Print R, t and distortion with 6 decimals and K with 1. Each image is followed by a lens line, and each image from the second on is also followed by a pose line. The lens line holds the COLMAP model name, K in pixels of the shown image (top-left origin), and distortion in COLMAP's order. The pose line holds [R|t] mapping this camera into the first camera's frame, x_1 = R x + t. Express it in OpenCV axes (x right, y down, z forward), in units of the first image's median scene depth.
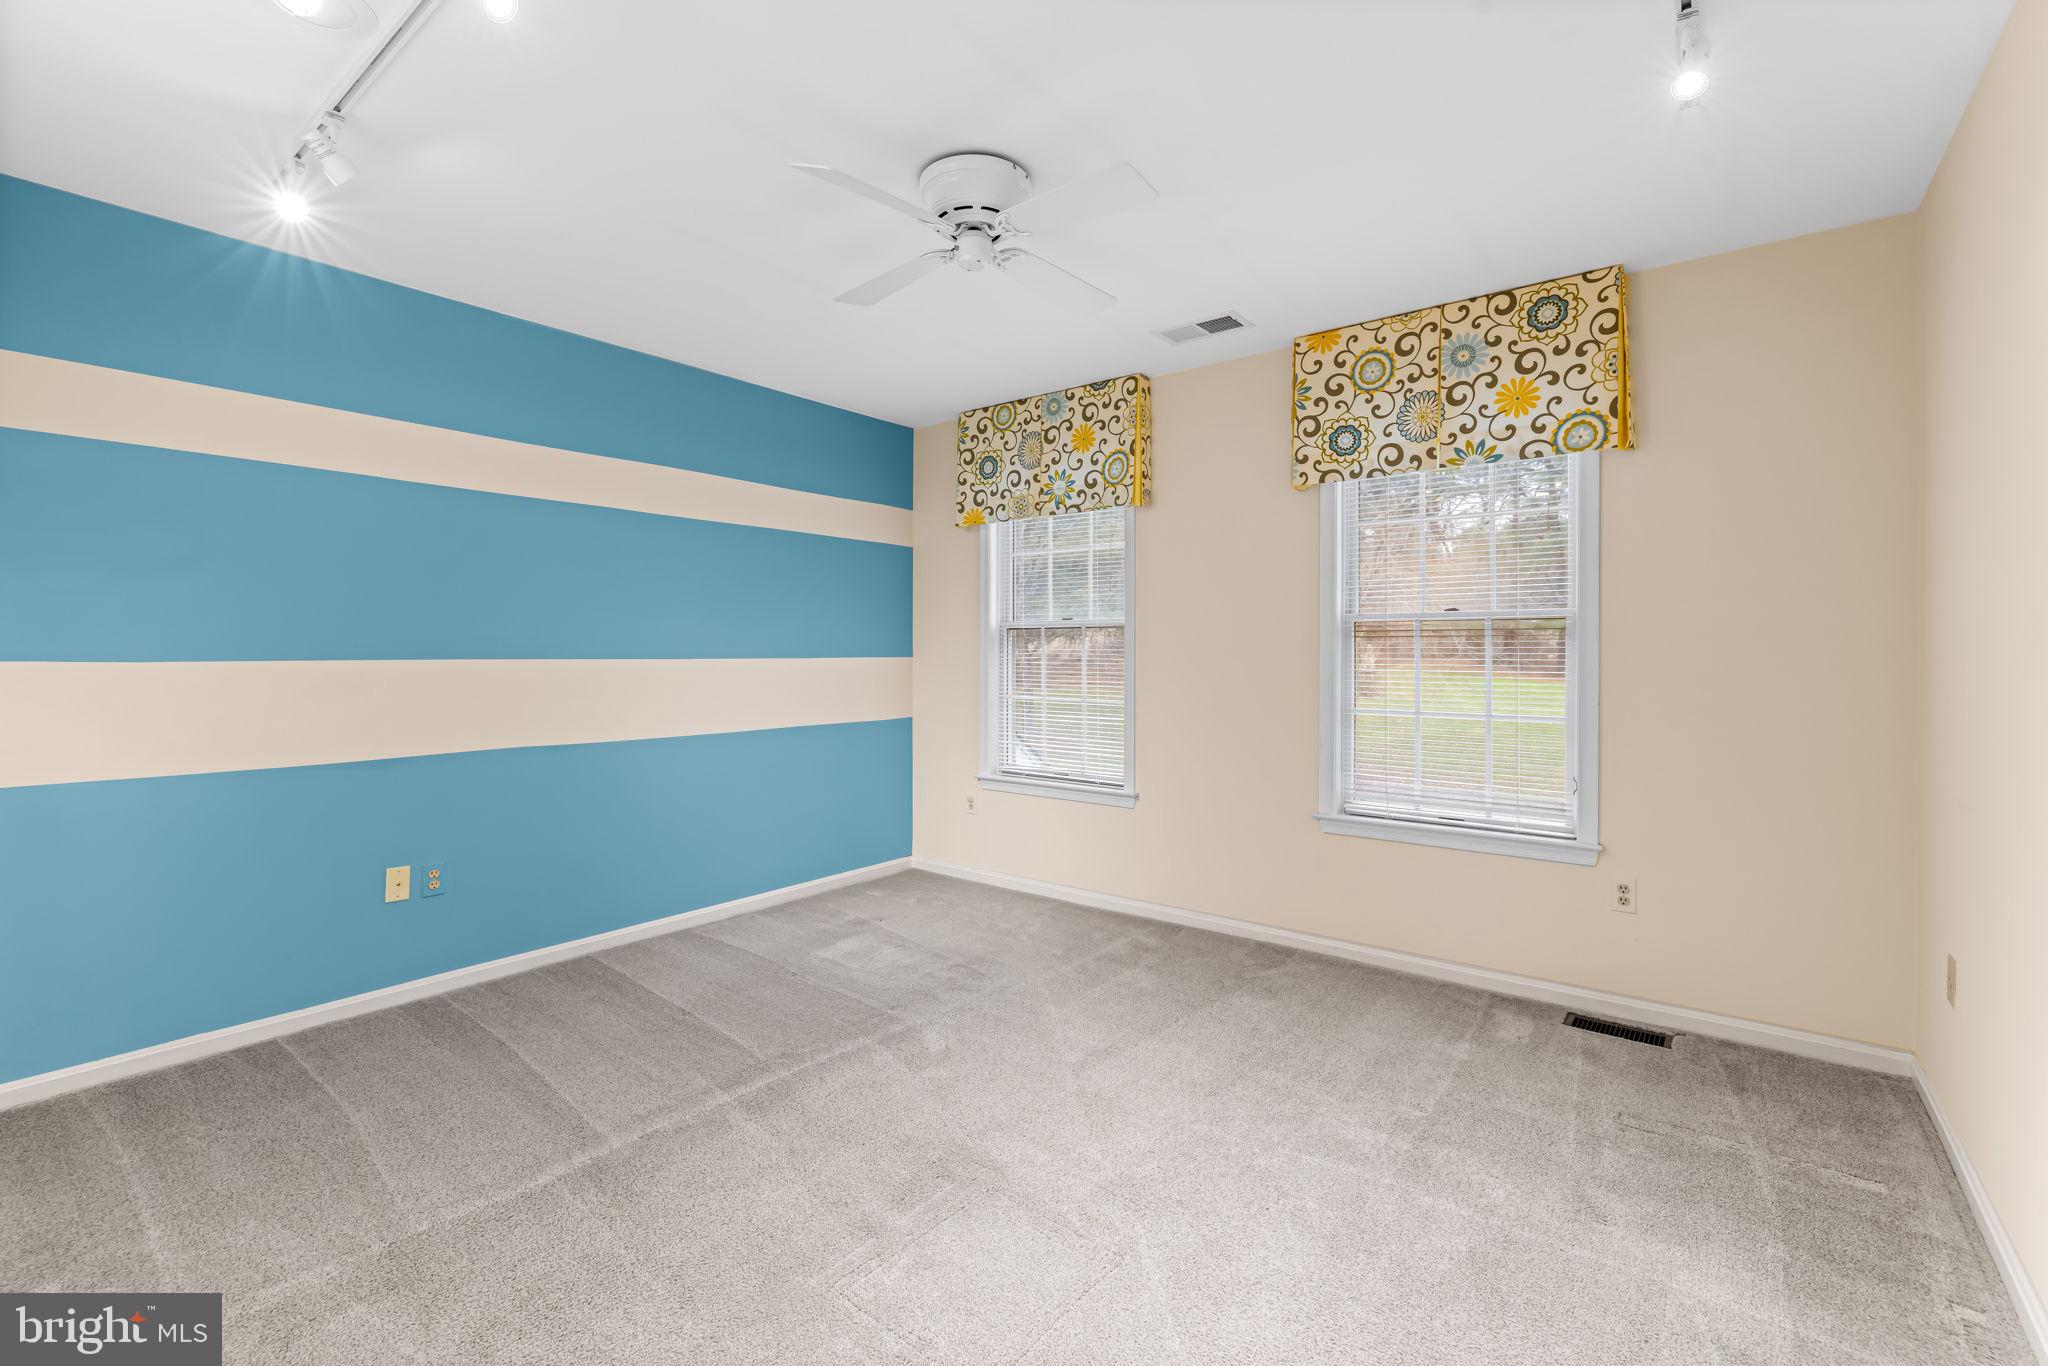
lens RADIAL K [[881.2, 0, 1029.7], [0, 881.2, 671.6], [0, 0, 1]] dist [-0.002547, -0.000975]
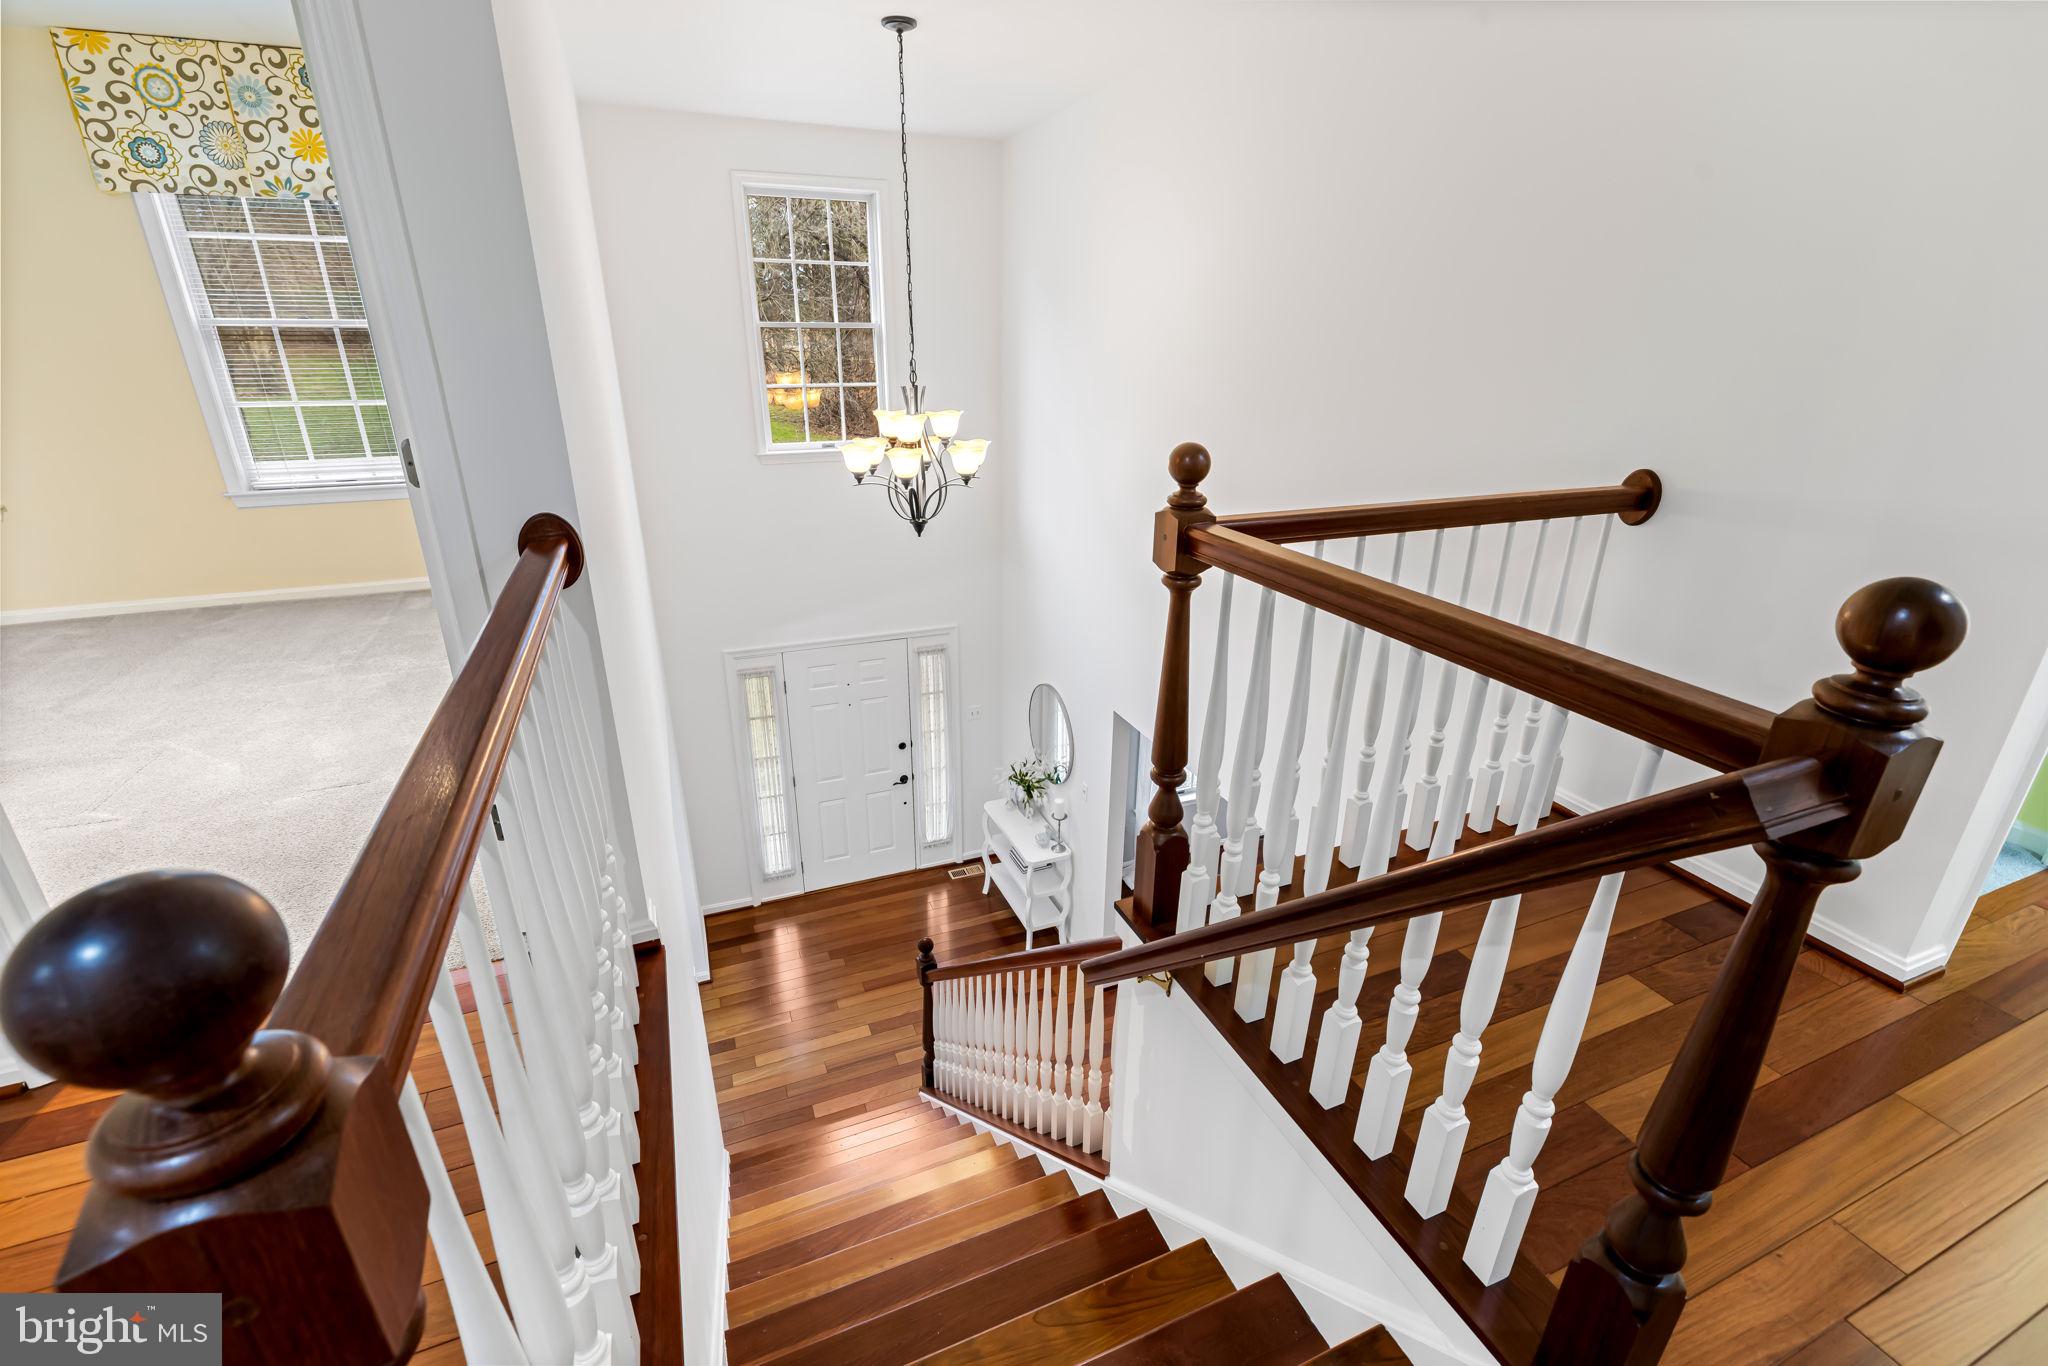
lens RADIAL K [[881.2, 0, 1030.0], [0, 881.2, 674.8], [0, 0, 1]] dist [-0.002547, -0.000975]
pose [[0.496637, -0.308940, 0.811115, -0.204136], [0.013384, 0.937124, 0.348740, -0.014401], [-0.867855, -0.162341, 0.469545, -0.634957]]
